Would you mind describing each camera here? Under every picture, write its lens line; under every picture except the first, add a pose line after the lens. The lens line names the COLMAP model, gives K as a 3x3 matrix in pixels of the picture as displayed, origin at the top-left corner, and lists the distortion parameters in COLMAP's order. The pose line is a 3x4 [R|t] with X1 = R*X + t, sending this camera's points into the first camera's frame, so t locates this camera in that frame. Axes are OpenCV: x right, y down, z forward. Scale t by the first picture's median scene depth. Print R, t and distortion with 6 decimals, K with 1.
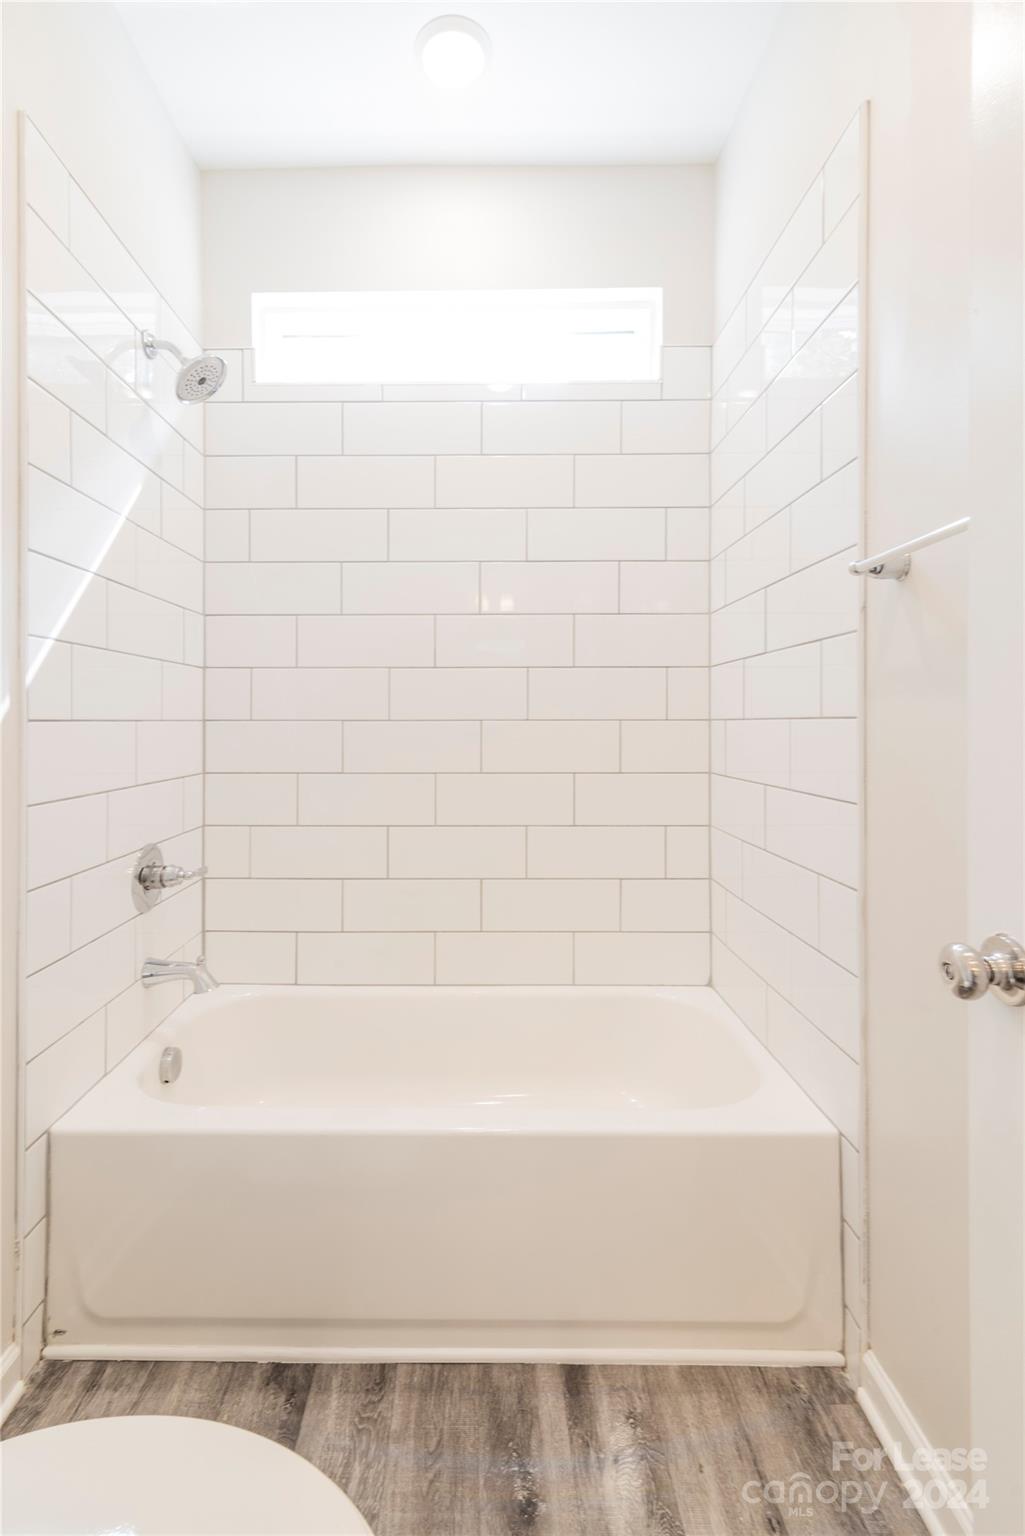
lens RADIAL K [[718.4, 0, 453.5], [0, 718.4, 720.3], [0, 0, 1]] dist [0.015447, -0.002268]
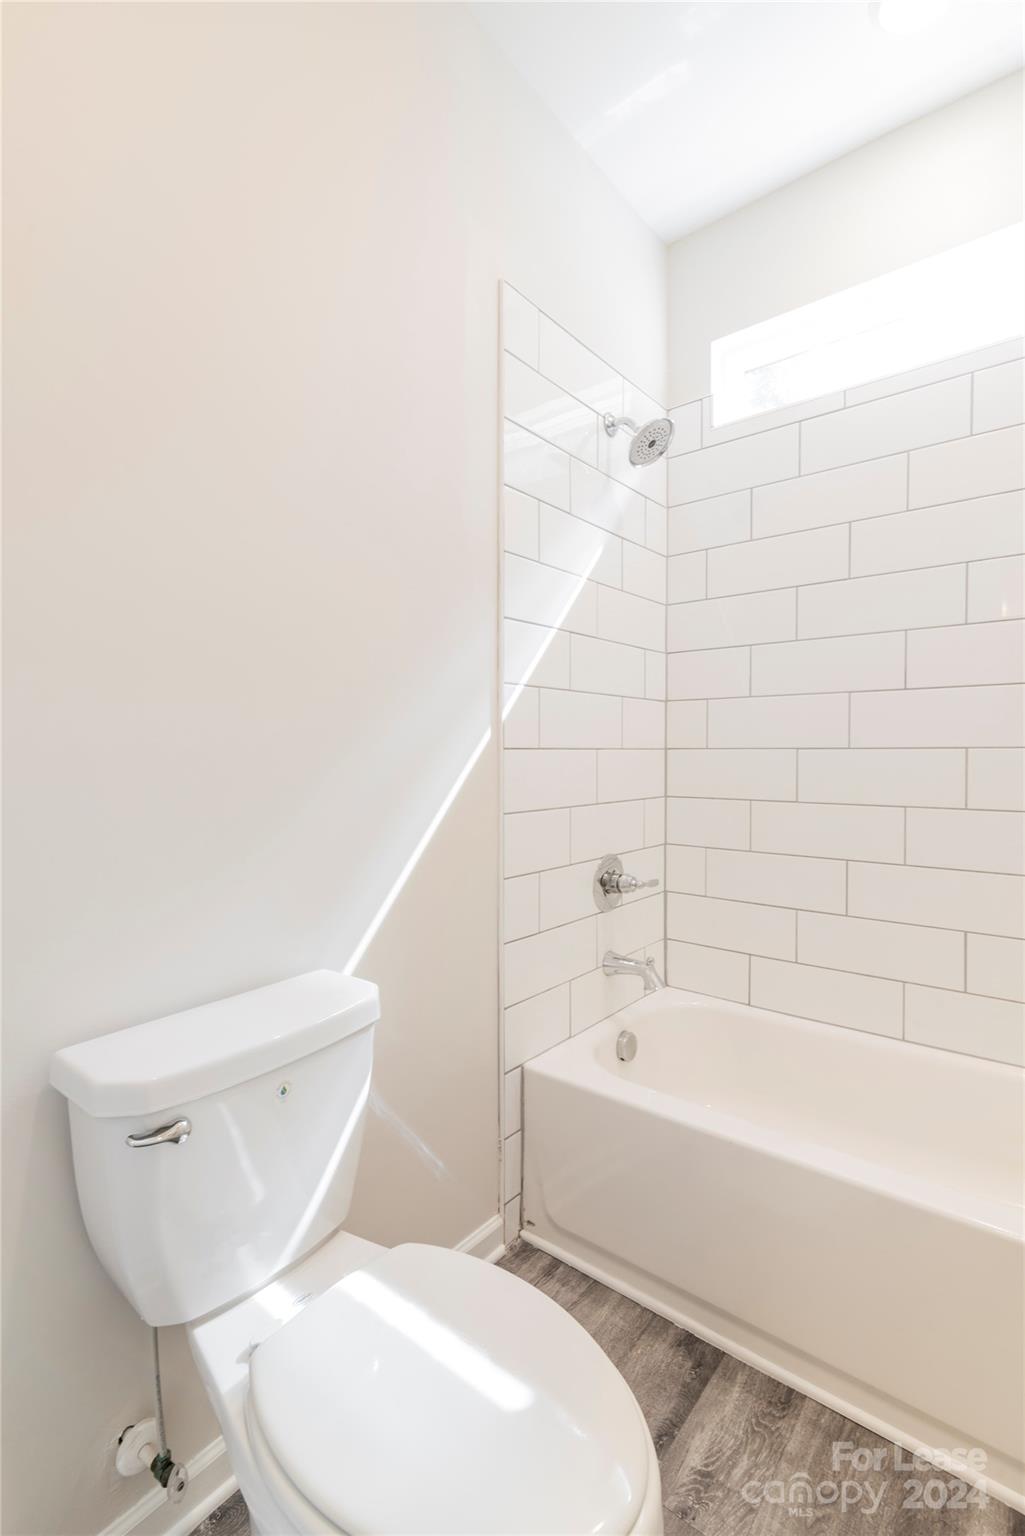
lens RADIAL K [[718.4, 0, 528.7], [0, 718.4, 762.9], [0, 0, 1]] dist [0.015447, -0.002268]
pose [[0.794608, 0.011289, -0.607018, 0.216320], [-0.000202, 0.999832, 0.018331, 0.002410], [0.607123, -0.014444, 0.794476, -0.007060]]
